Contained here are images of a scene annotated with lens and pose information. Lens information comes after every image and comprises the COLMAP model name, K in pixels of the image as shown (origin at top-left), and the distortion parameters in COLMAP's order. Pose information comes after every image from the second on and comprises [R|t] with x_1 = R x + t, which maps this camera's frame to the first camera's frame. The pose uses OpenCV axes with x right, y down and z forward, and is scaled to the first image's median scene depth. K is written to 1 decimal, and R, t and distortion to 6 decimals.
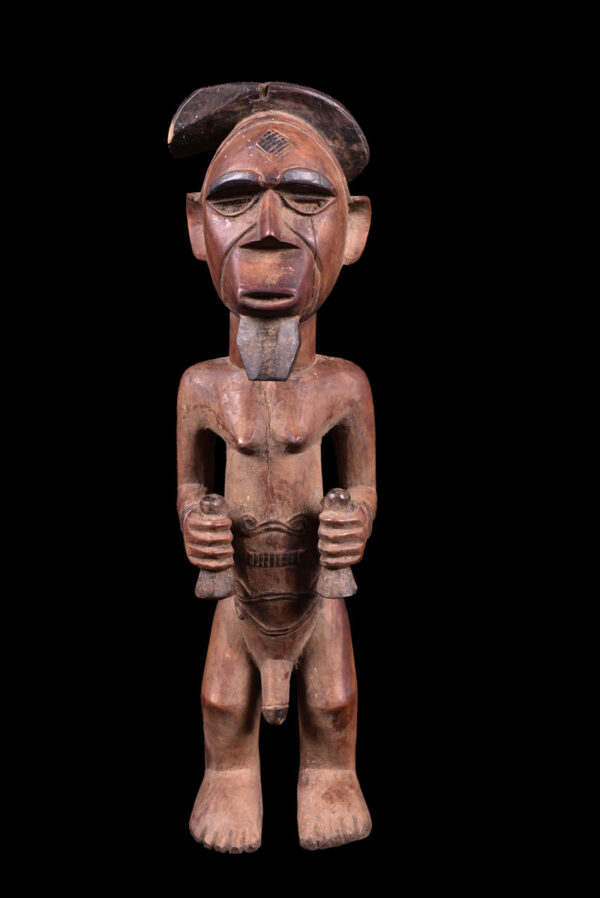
lens RADIAL K [[833.6, 0, 301.9], [0, 833.6, 449.1], [0, 0, 1]] dist [-0.083866, 0.000000]
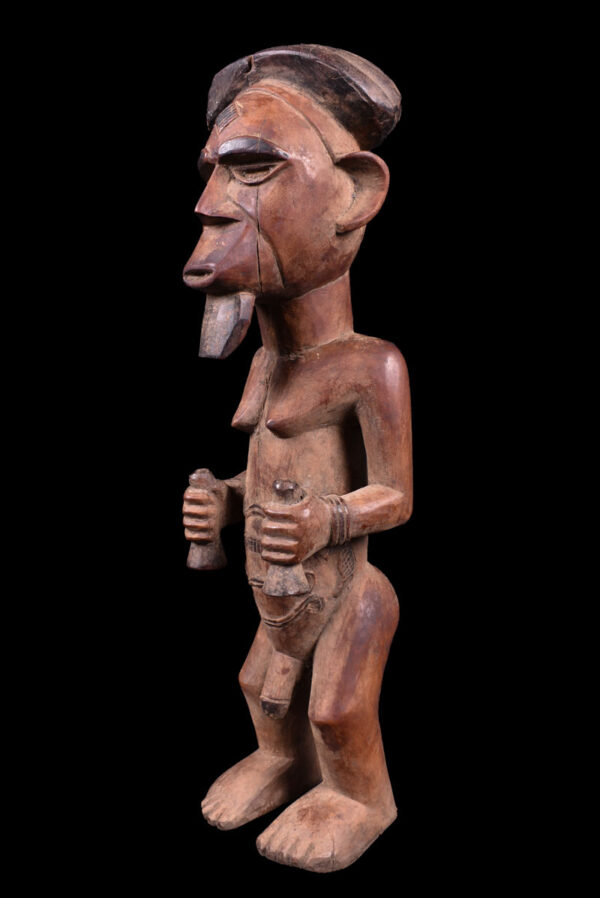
lens RADIAL K [[833.6, 0, 300.6], [0, 833.6, 448.4], [0, 0, 1]] dist [-0.083866, 0.000000]
pose [[0.668050, 0.096295, -0.737860, 0.708818], [-0.092588, 0.994642, 0.045979, -0.028409], [0.738334, 0.037601, 0.673386, 0.381422]]
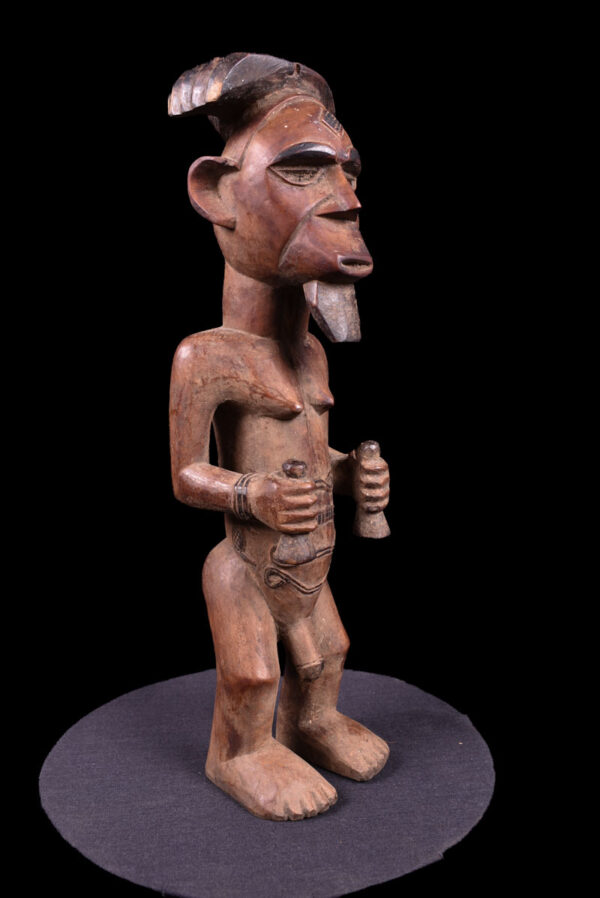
lens RADIAL K [[833.6, 0, 299.5], [0, 833.6, 445.5], [0, 0, 1]] dist [-0.083866, 0.000000]
pose [[0.699596, -0.110957, 0.705871, -0.784986], [0.124060, 0.991728, 0.032934, 0.005524], [-0.703686, 0.064530, 0.707574, 0.271065]]
